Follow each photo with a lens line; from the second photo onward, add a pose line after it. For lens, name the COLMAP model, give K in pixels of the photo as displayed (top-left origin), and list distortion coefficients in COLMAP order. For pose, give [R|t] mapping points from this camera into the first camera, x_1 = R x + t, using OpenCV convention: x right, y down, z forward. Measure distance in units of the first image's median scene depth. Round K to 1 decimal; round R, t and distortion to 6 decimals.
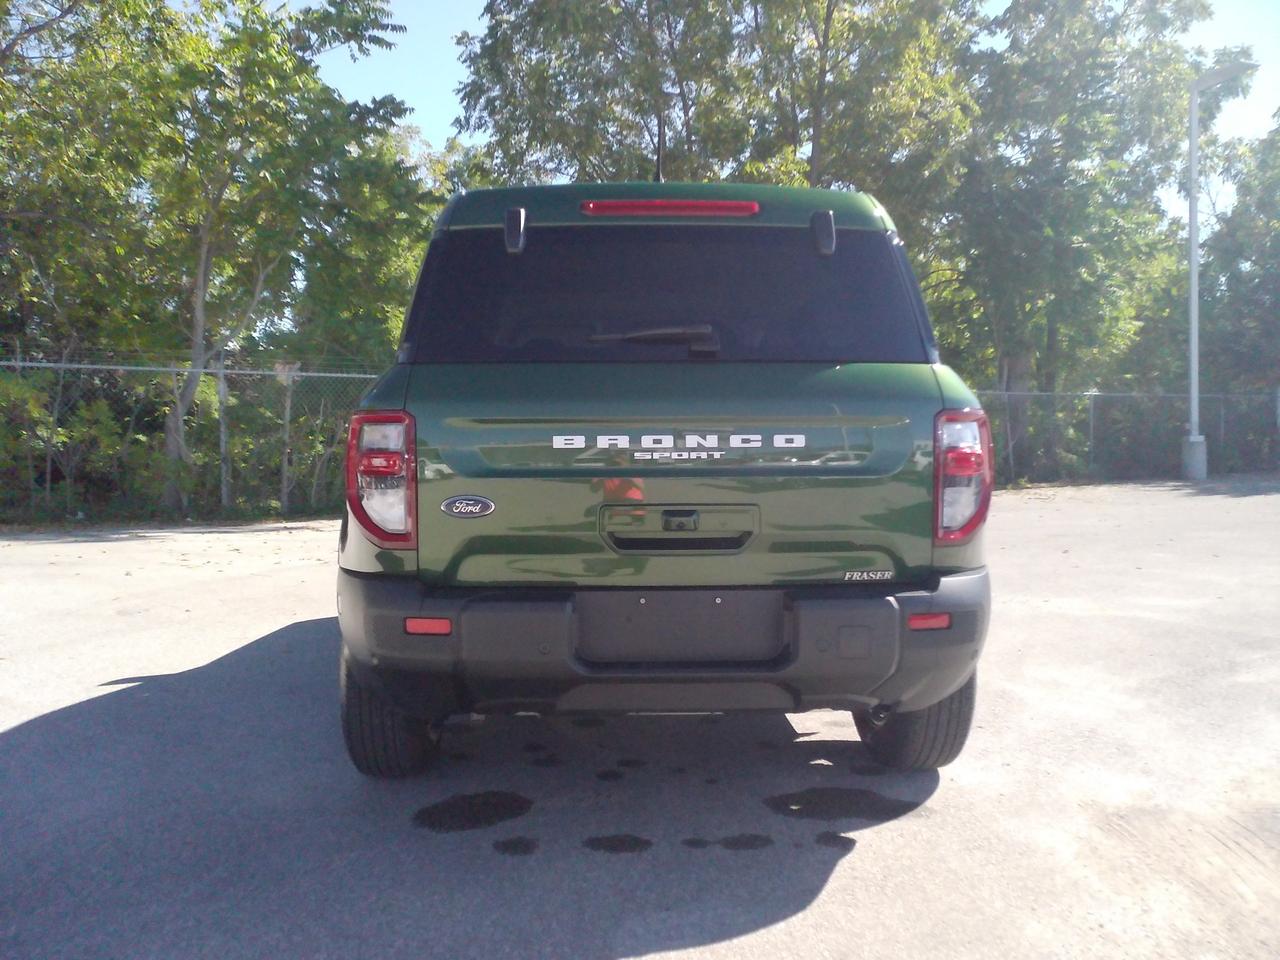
lens RADIAL K [[968.6, 0, 640.0], [0, 968.6, 480.0], [0, 0, 1]] dist [0.004929, -0.002701]
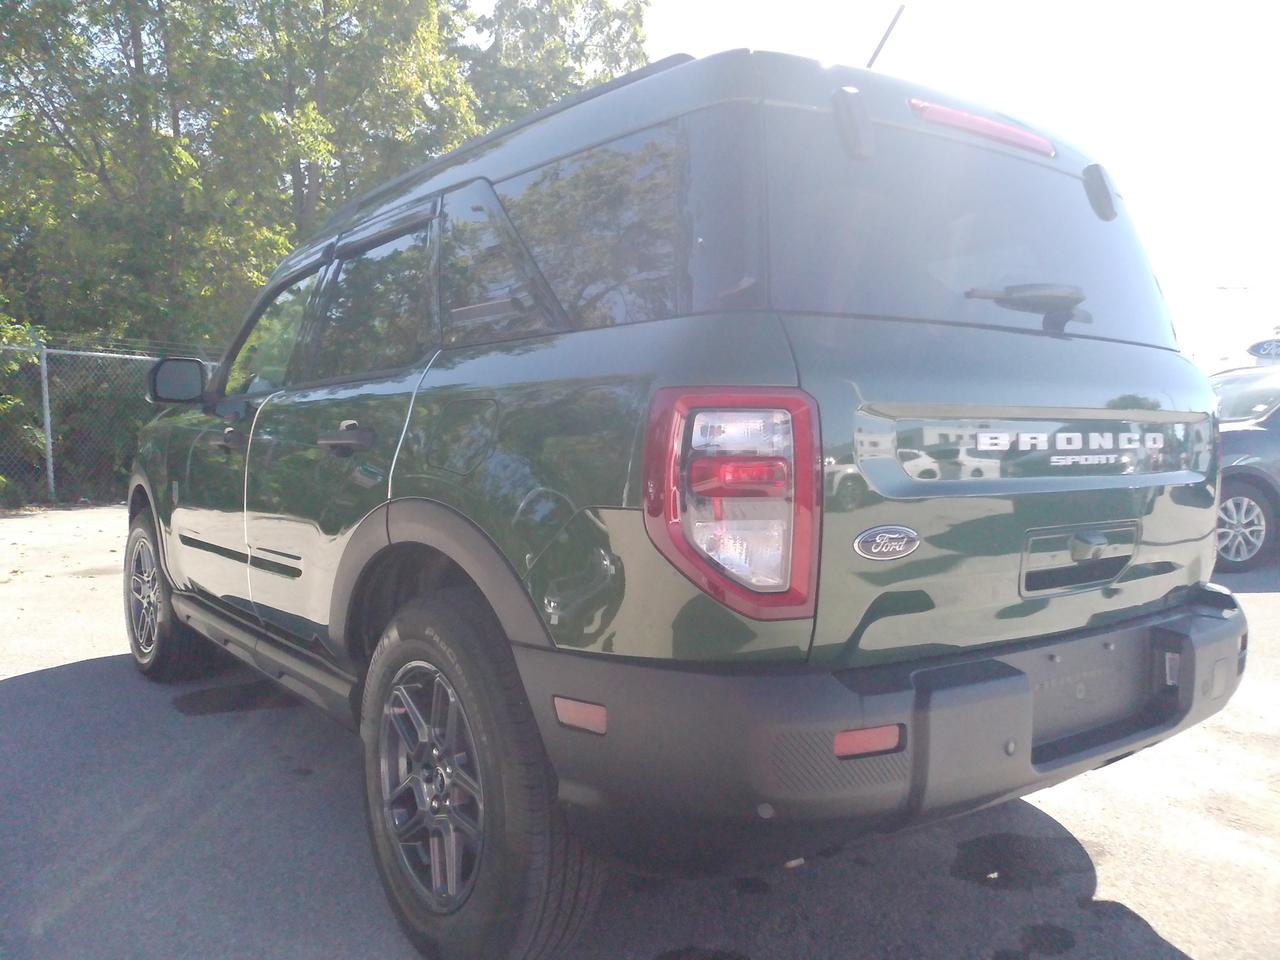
lens RADIAL K [[968.6, 0, 640.0], [0, 968.6, 480.0], [0, 0, 1]] dist [0.004929, -0.002701]
pose [[0.836863, -0.016634, 0.547160, -0.606992], [0.010374, 0.999841, 0.014529, -0.022128], [-0.547314, -0.006483, 0.836902, 0.515610]]
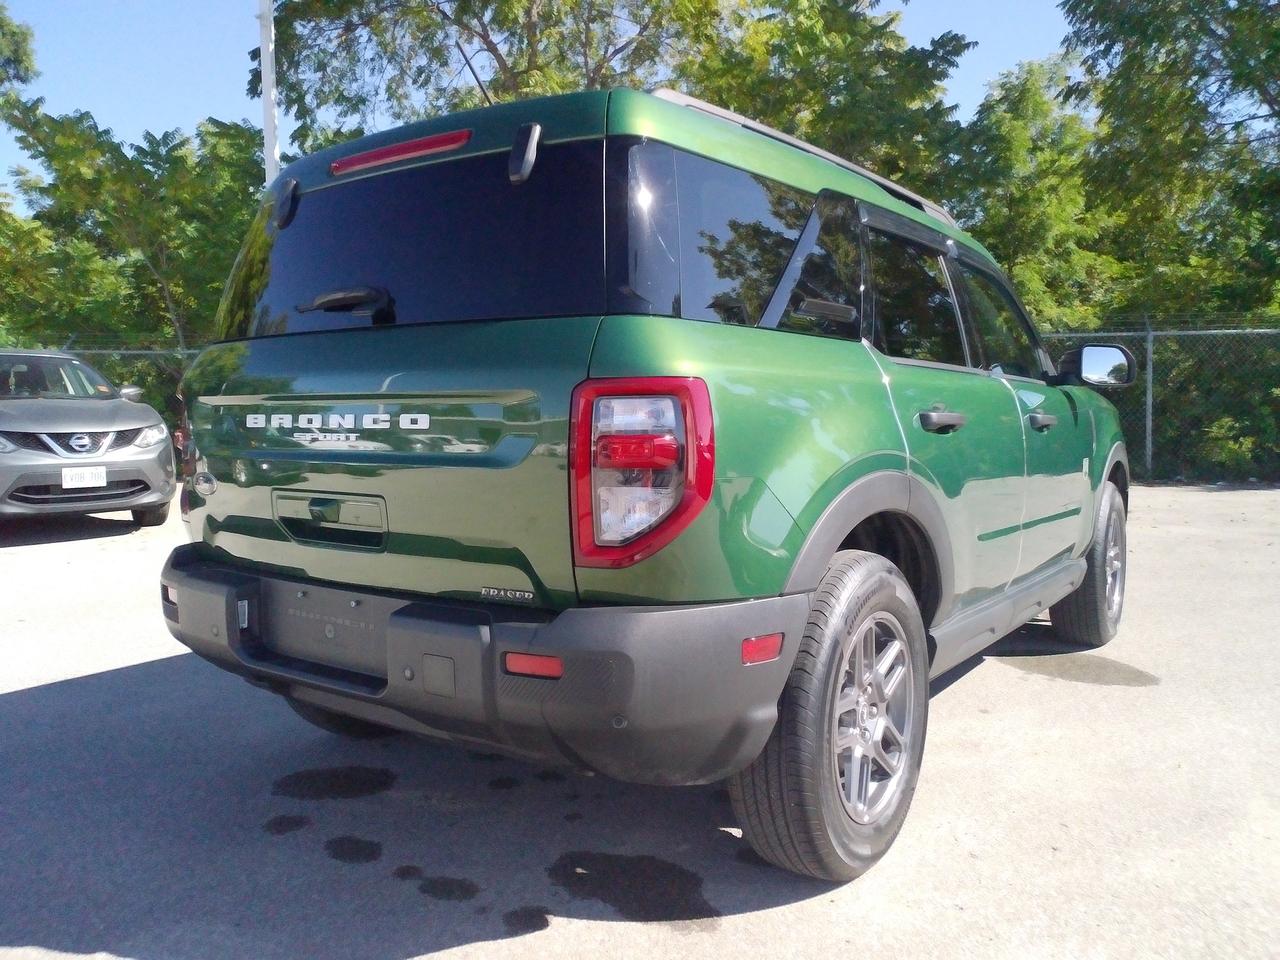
lens RADIAL K [[992.6, 0, 642.5], [0, 992.6, 480.5], [0, 0, 1]] dist [0.006285, 0.005788]
pose [[0.785524, 0.044018, -0.617264, 0.771831], [-0.021644, 0.998811, 0.043683, -0.029104], [0.618453, -0.020954, 0.785542, 0.423230]]
